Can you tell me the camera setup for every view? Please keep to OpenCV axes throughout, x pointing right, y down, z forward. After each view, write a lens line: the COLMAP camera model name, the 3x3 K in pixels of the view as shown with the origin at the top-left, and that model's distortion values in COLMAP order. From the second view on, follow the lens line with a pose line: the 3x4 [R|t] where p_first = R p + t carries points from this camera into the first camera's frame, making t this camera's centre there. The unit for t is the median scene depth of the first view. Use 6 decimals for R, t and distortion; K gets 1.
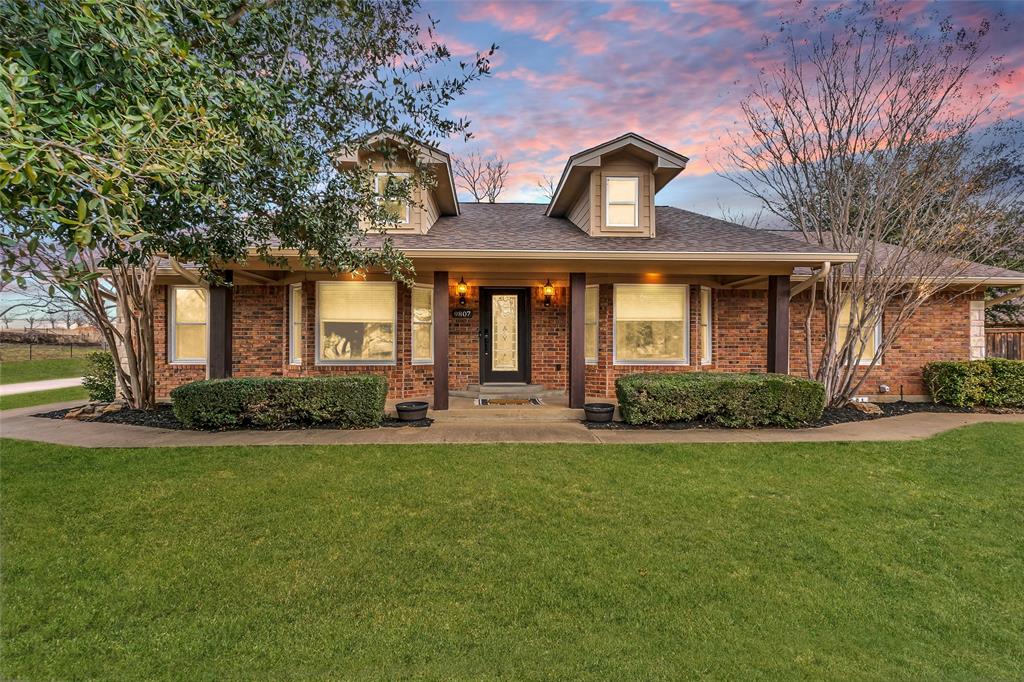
lens RADIAL K [[447.1, 0, 511.4], [0, 447.1, 343.2], [0, 0, 1]] dist [0.000212, 0.000000]
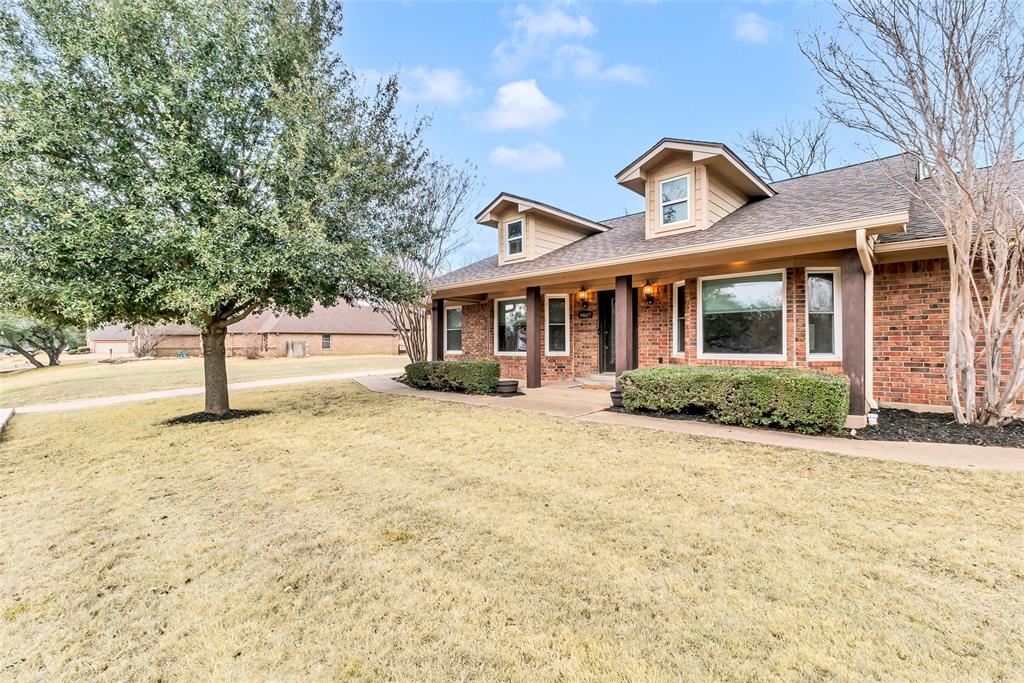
lens RADIAL K [[447.1, 0, 515.5], [0, 447.1, 343.1], [0, 0, 1]] dist [0.000212, 0.000000]
pose [[0.696467, -0.007946, -0.717545, 0.629312], [0.013025, 0.999914, 0.001570, 0.006567], [0.717471, -0.010439, 0.696511, 0.007835]]
